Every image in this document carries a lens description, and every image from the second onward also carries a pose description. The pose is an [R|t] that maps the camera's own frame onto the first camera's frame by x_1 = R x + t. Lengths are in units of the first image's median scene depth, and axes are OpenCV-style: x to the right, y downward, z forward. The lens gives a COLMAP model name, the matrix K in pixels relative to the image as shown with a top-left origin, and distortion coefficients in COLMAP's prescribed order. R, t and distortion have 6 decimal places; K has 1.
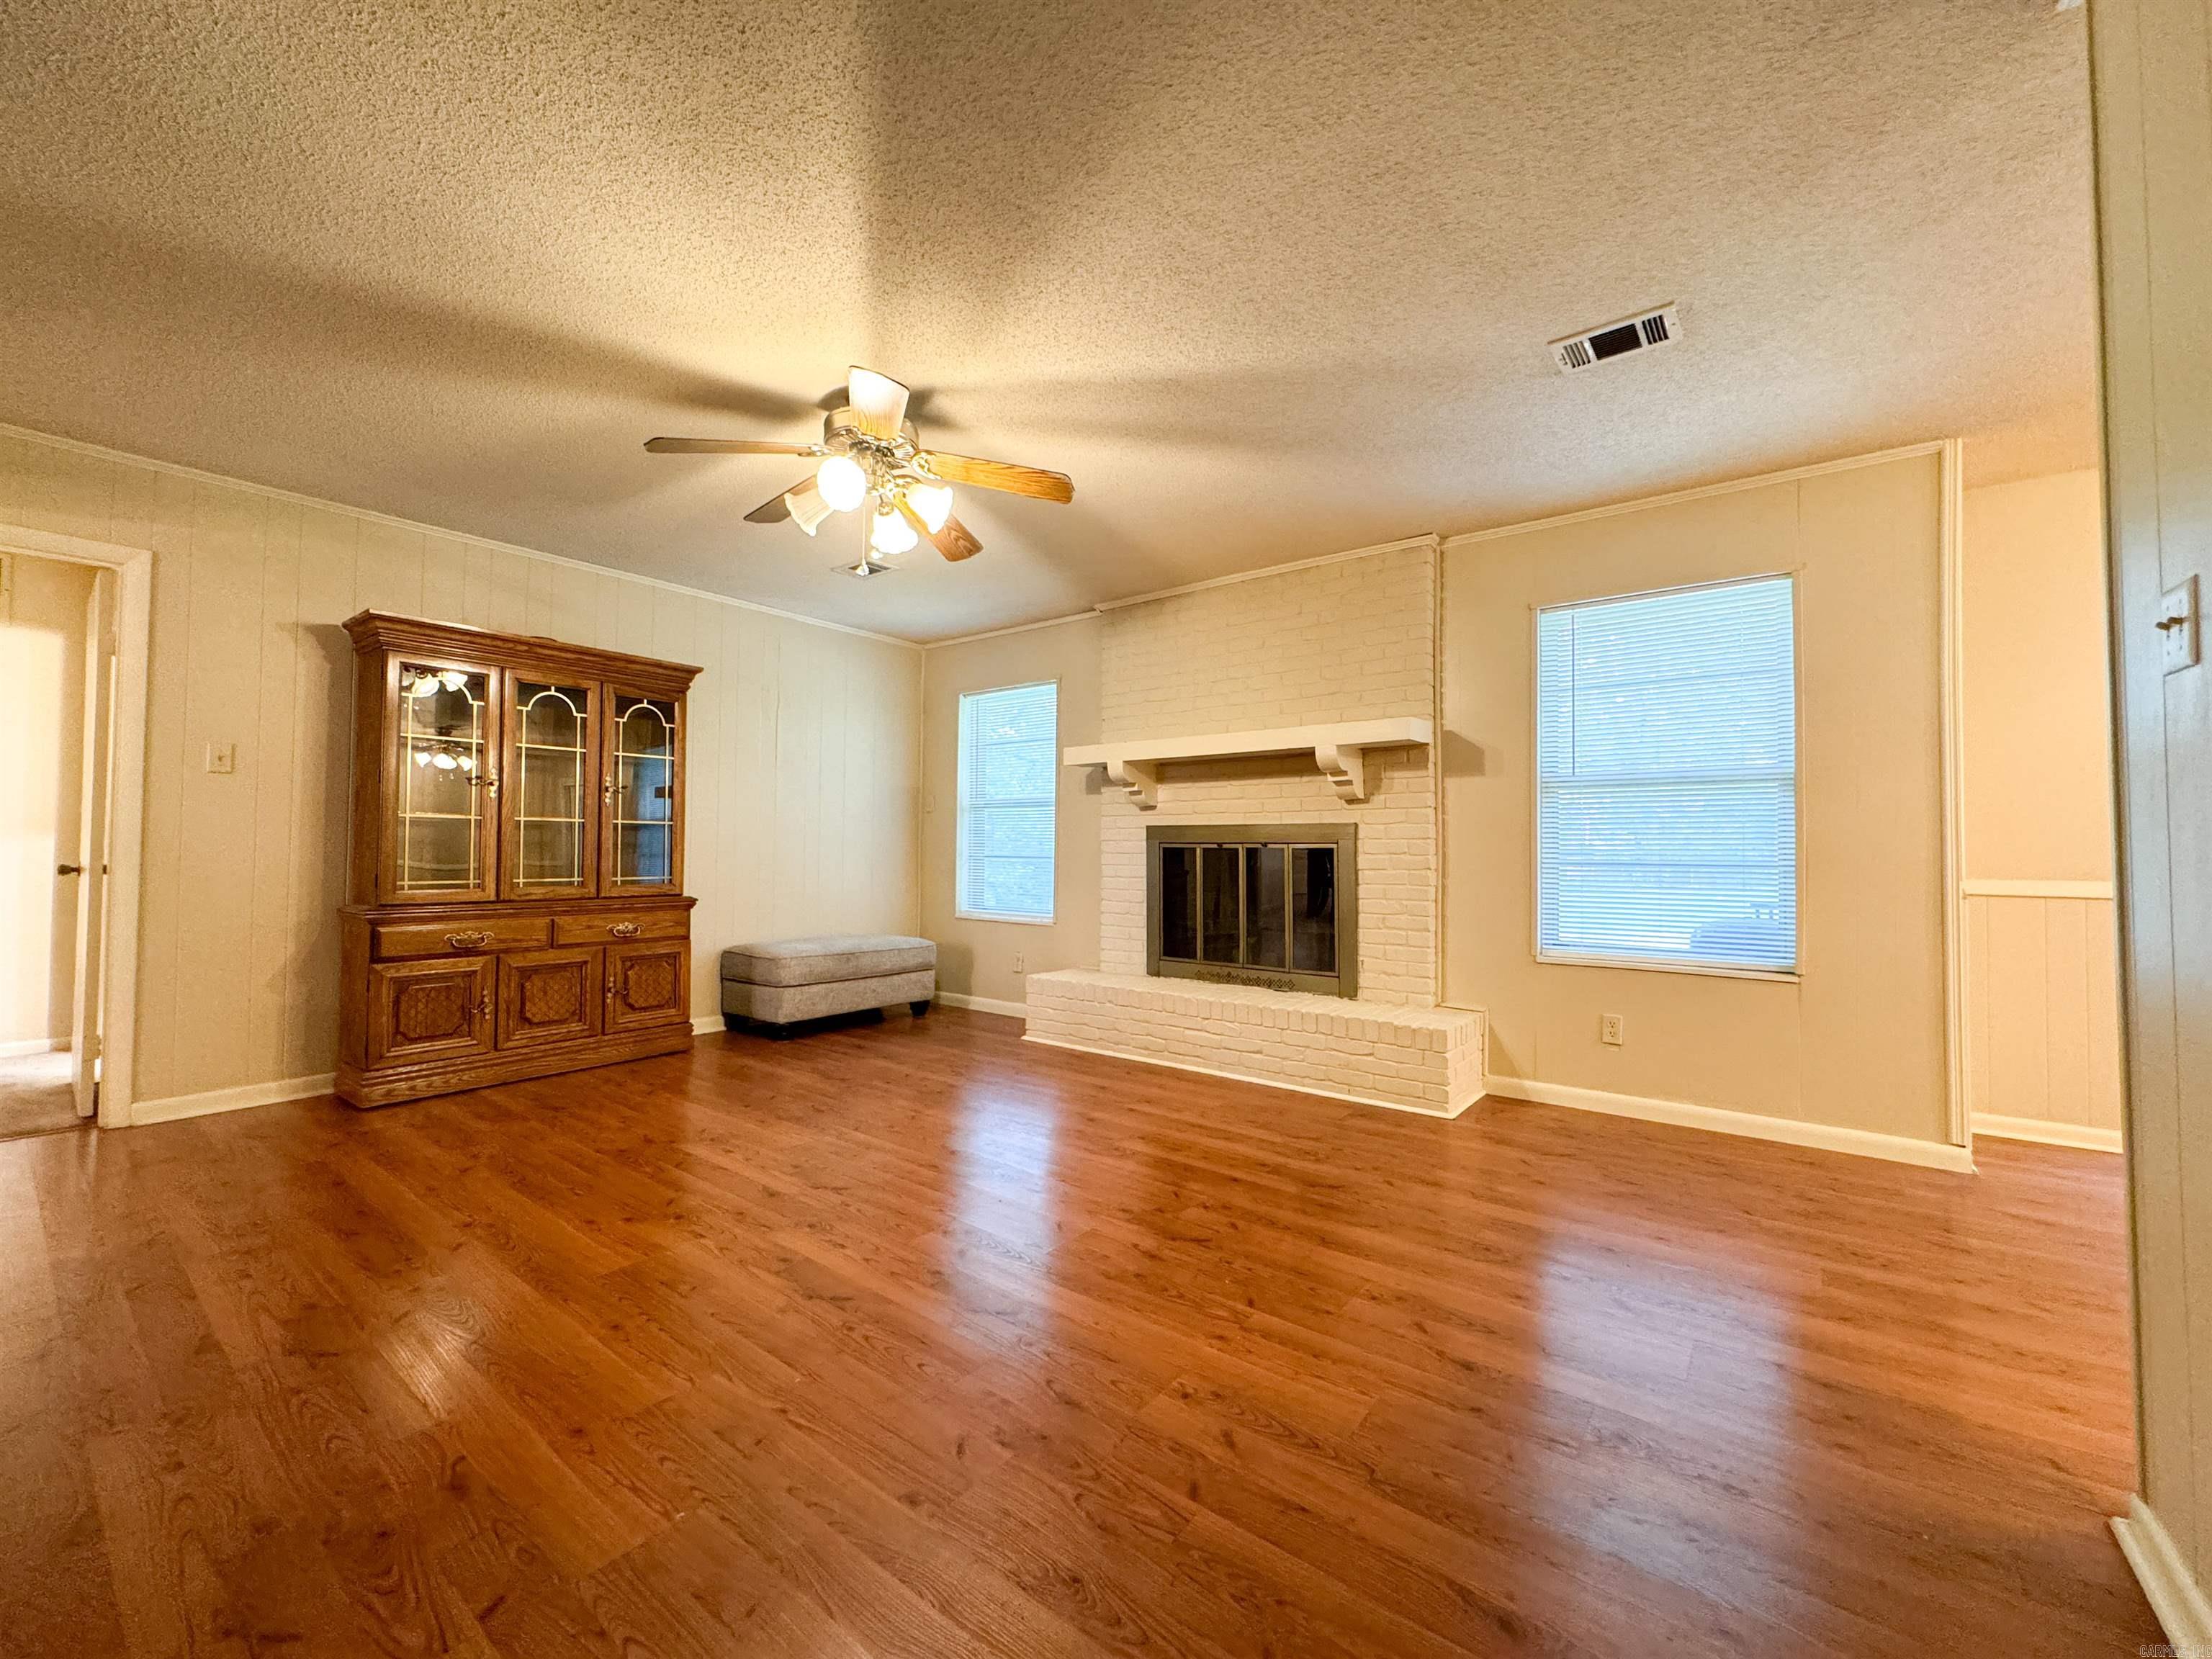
lens RADIAL K [[883.4, 0, 1107.3], [0, 883.4, 826.5], [0, 0, 1]] dist [-0.003737, 0.000371]
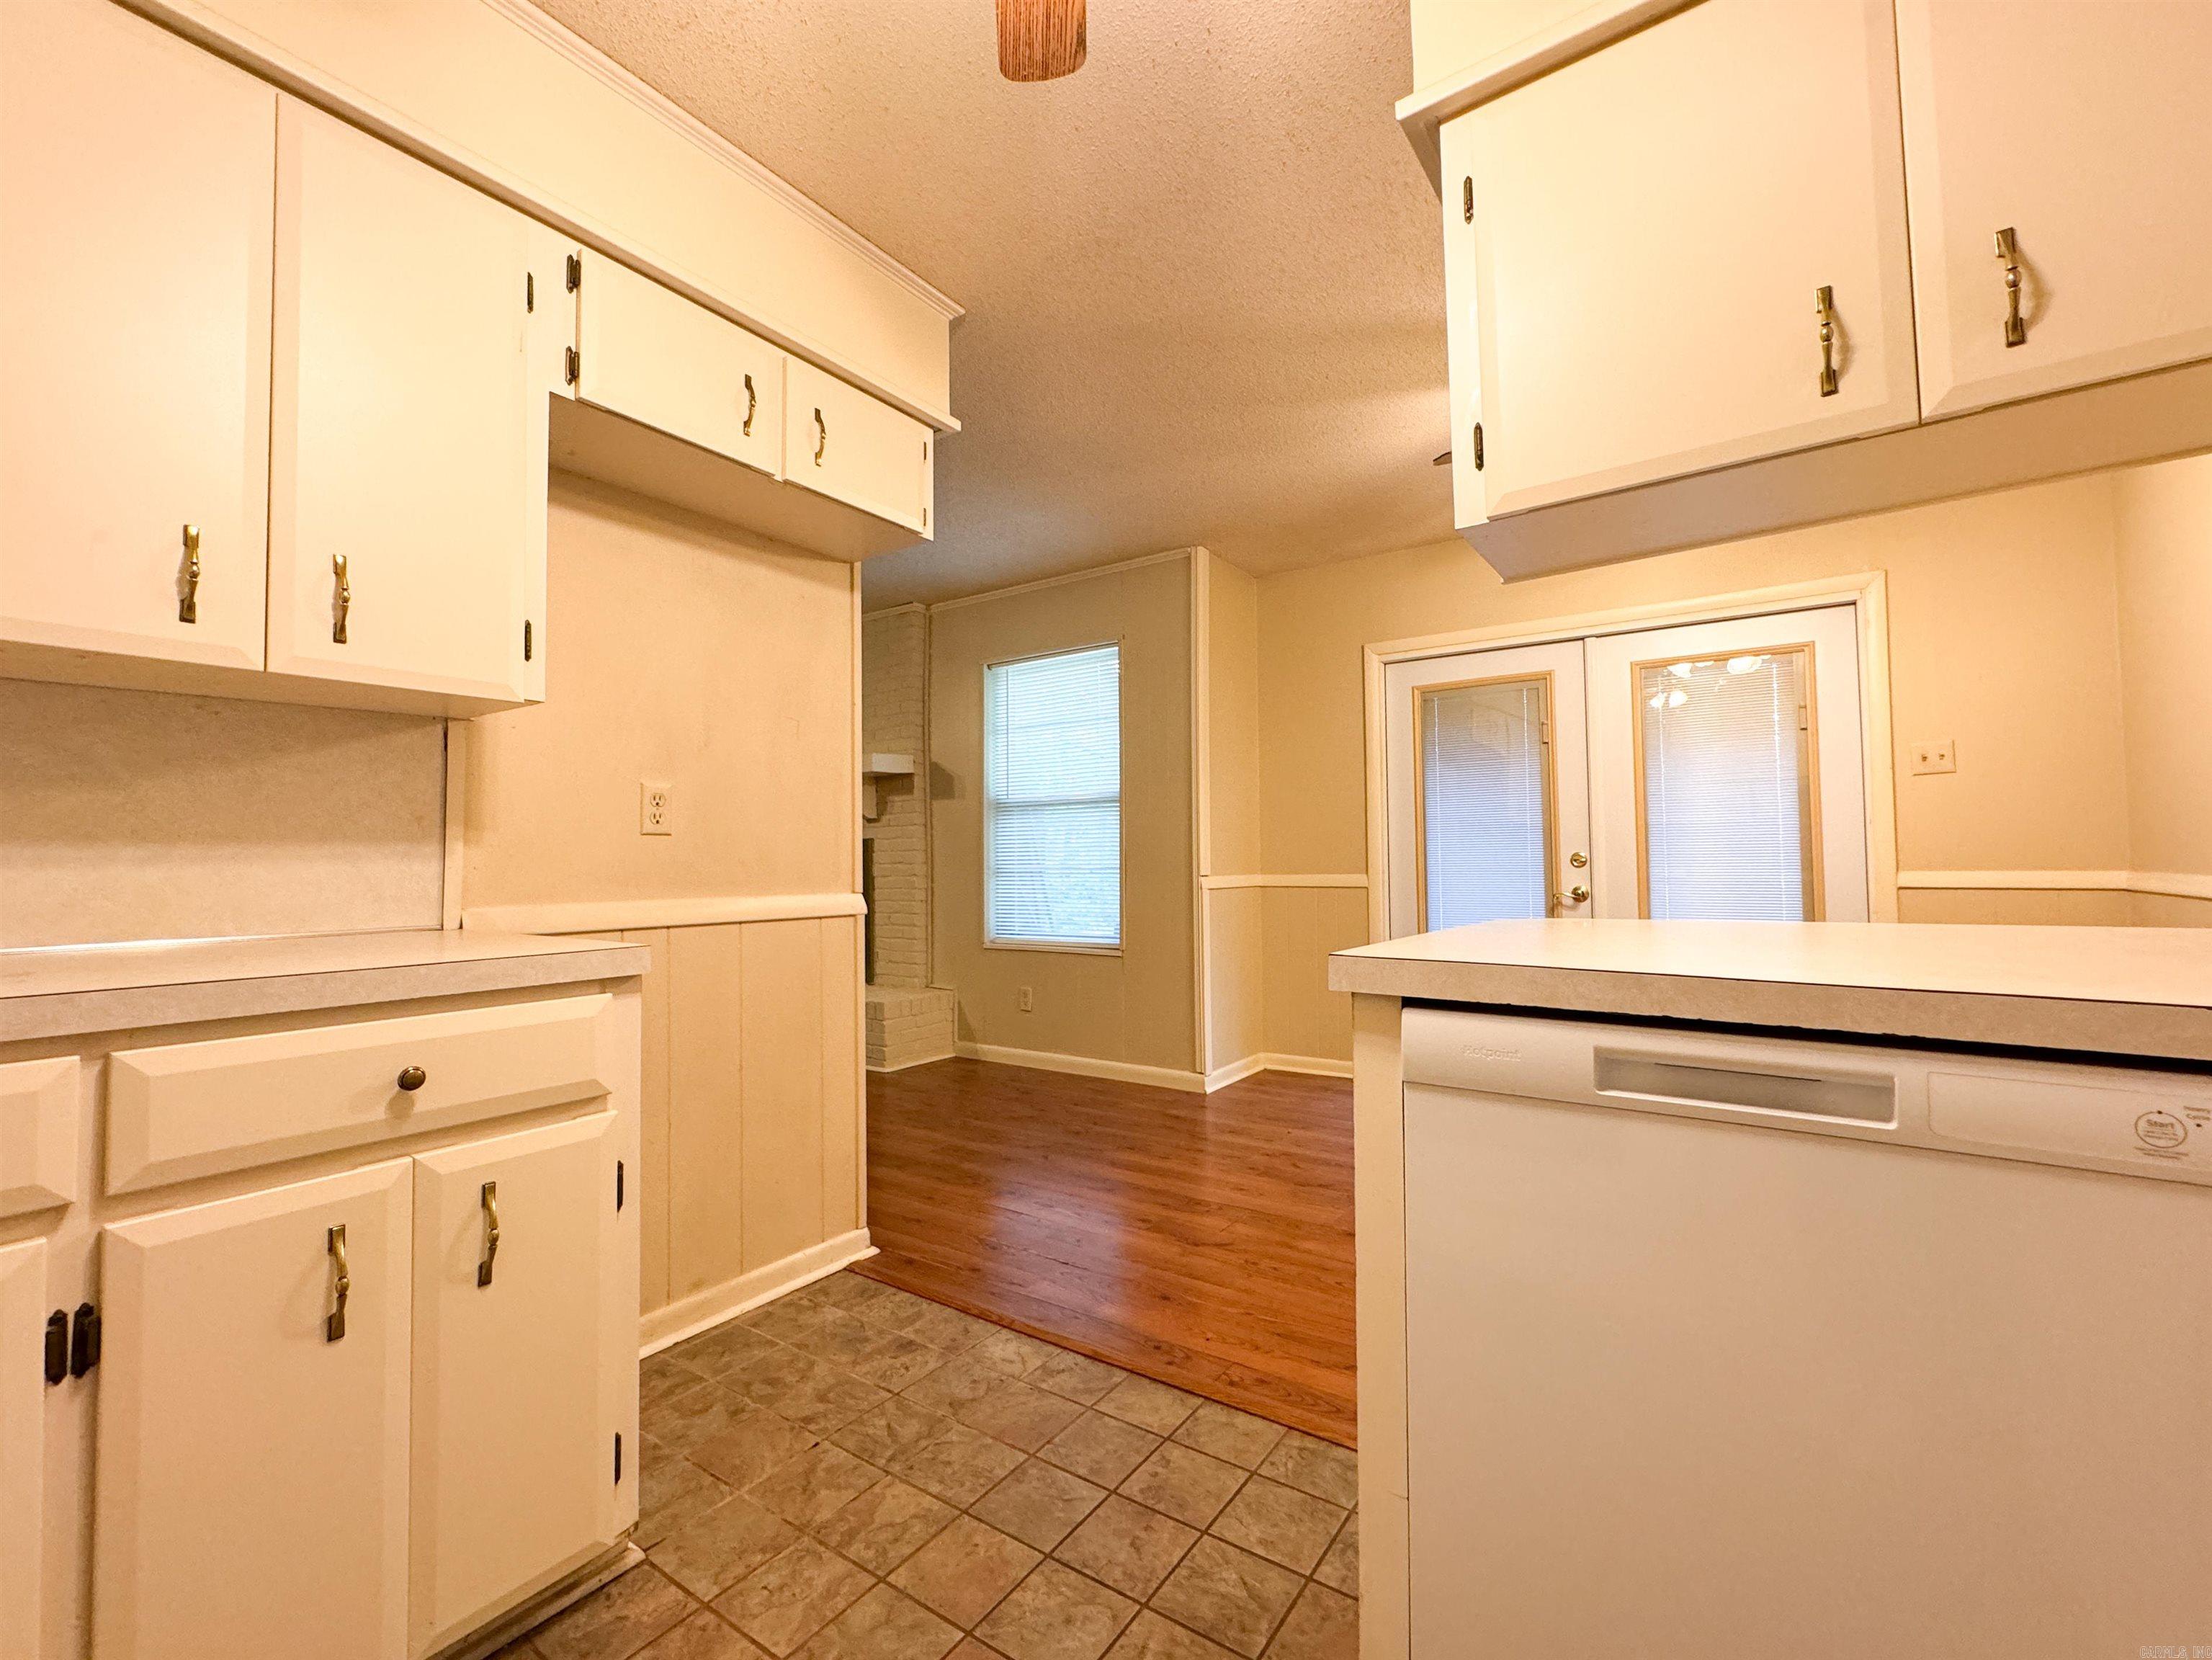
lens RADIAL K [[939.8, 0, 1106.0], [0, 939.8, 830.0], [0, 0, 1]] dist [-0.000714, -0.000020]
pose [[0.998608, -0.018392, 0.049435, 0.562809], [0.018779, 0.999796, -0.007386, -0.000271], [-0.049289, 0.008304, 0.998750, -0.318485]]
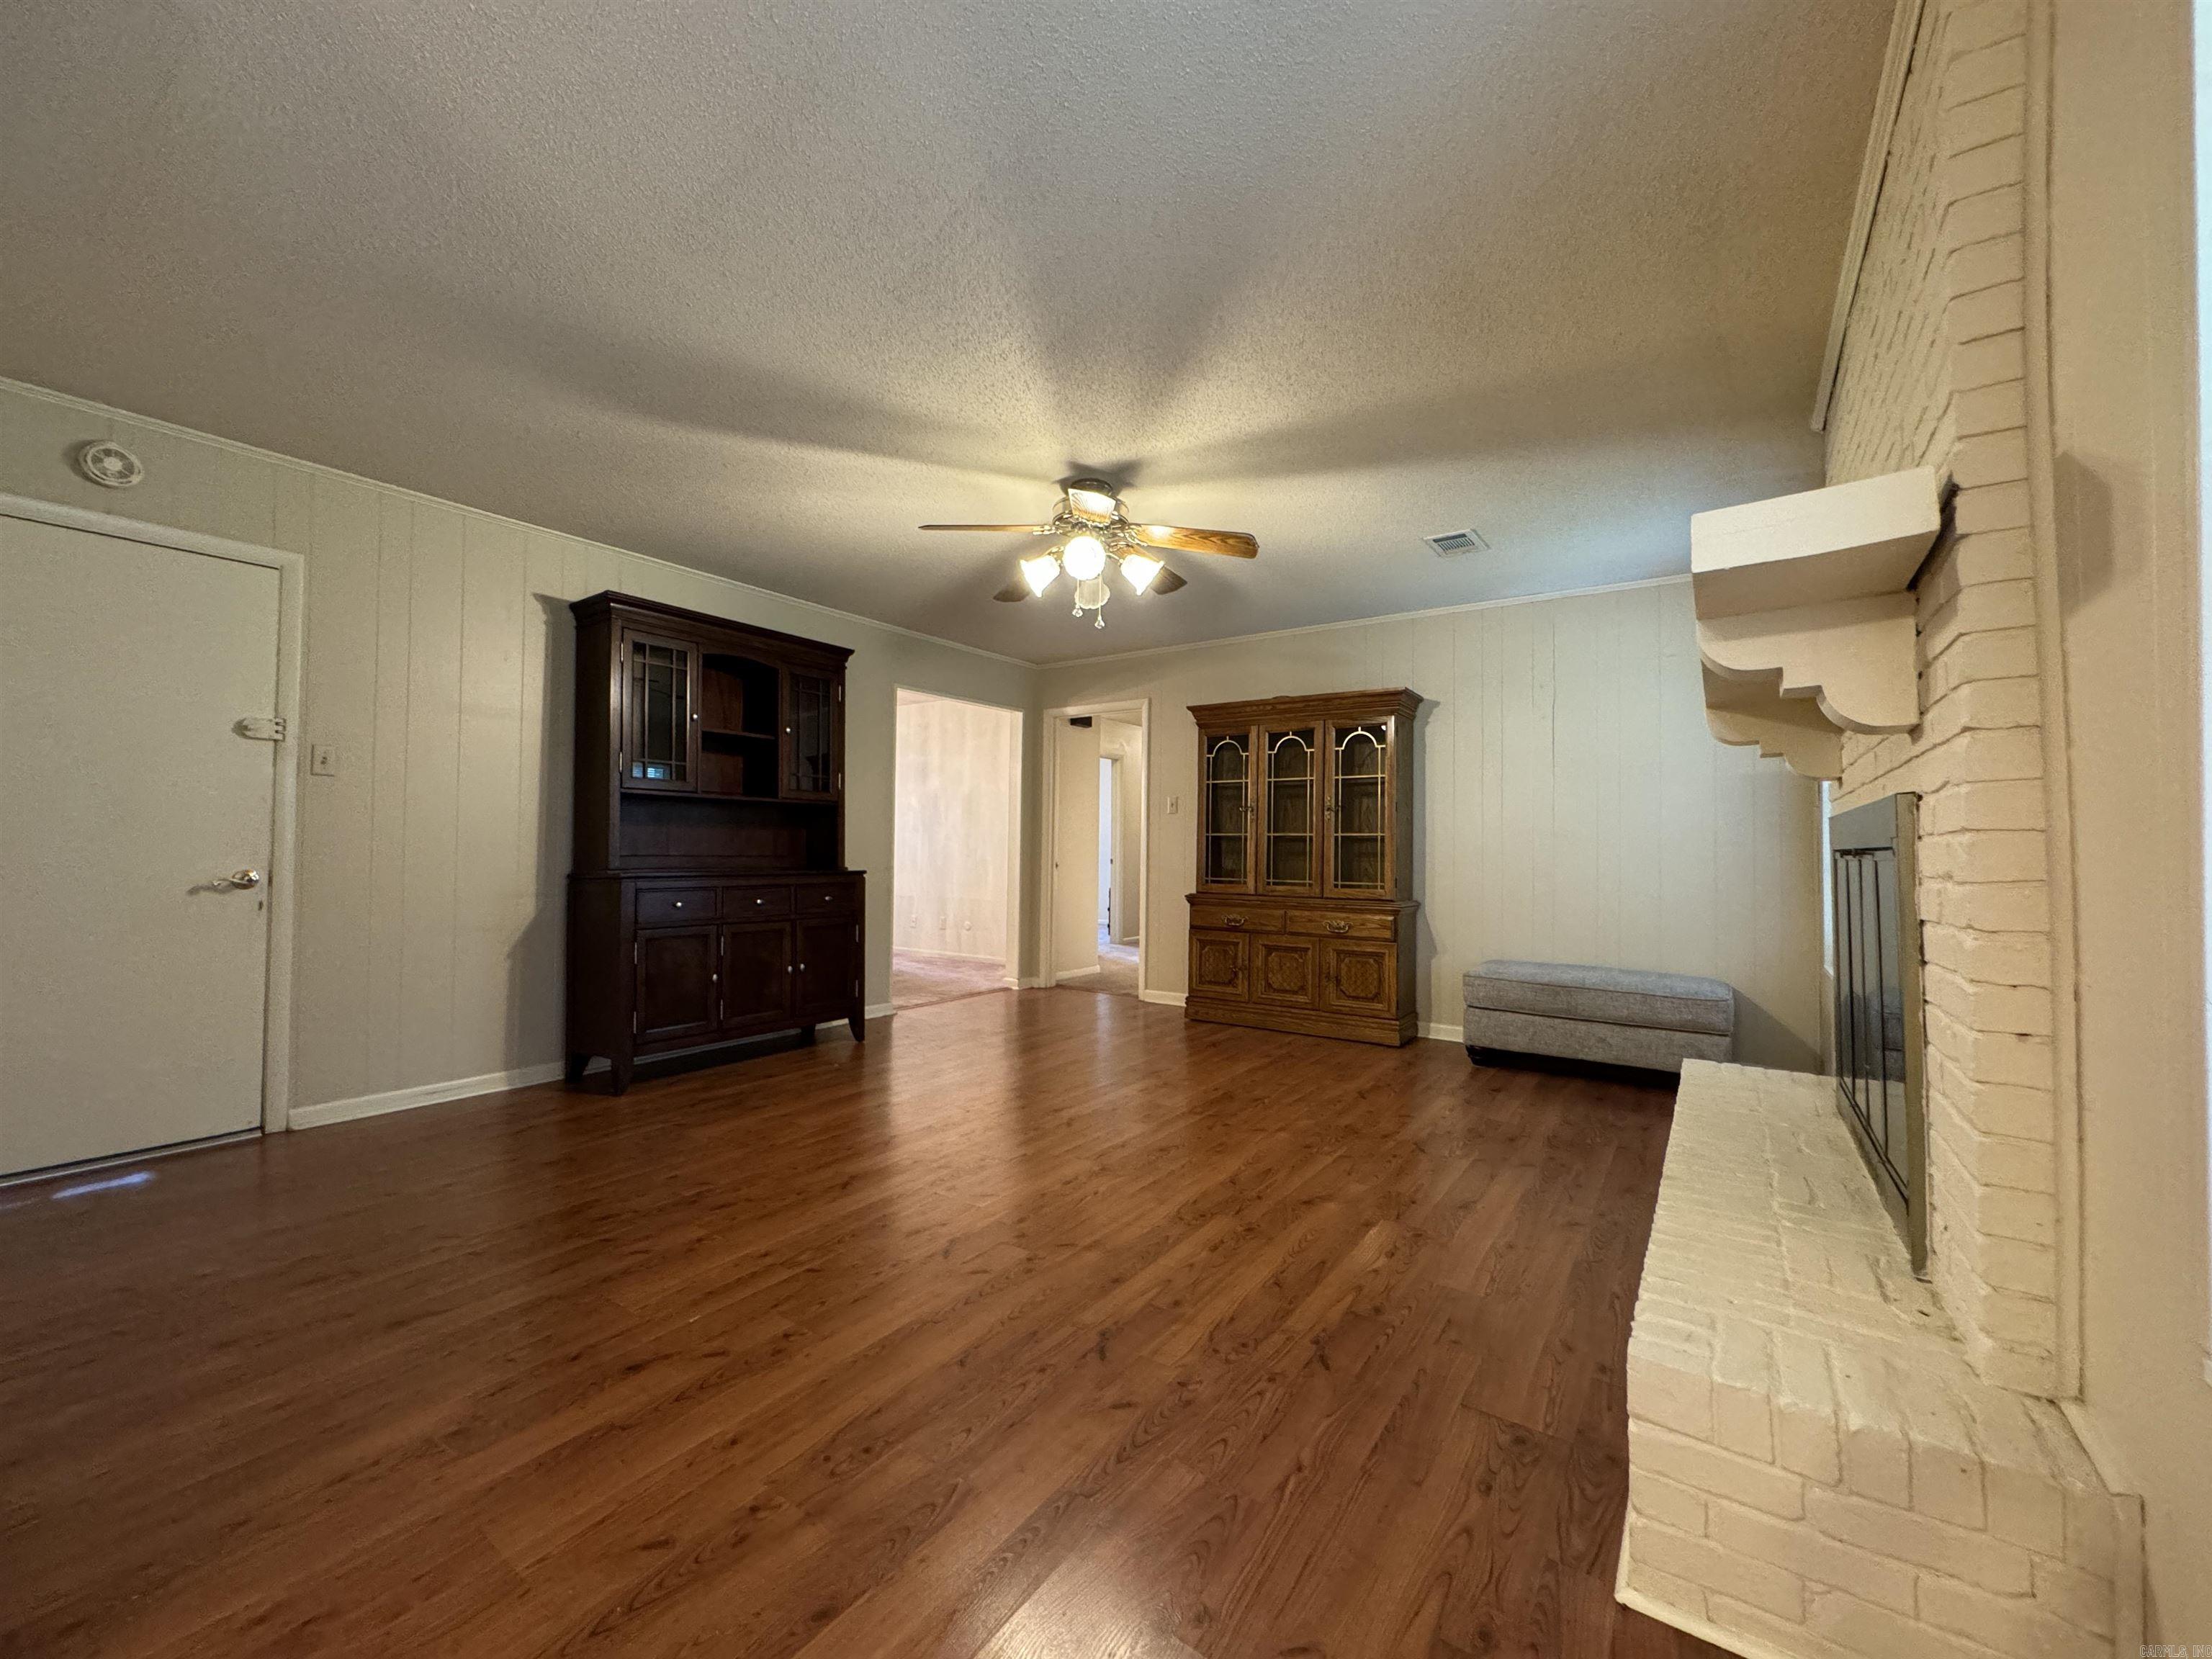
lens RADIAL K [[881.3, 0, 1106.0], [0, 881.3, 829.5], [0, 0, 1]] dist [0.001313, 0.000098]
pose [[0.049727, -0.027946, -0.998372, 0.657476], [0.015222, 0.999514, -0.027220, 0.015952], [0.998647, -0.013844, 0.050128, 0.674421]]
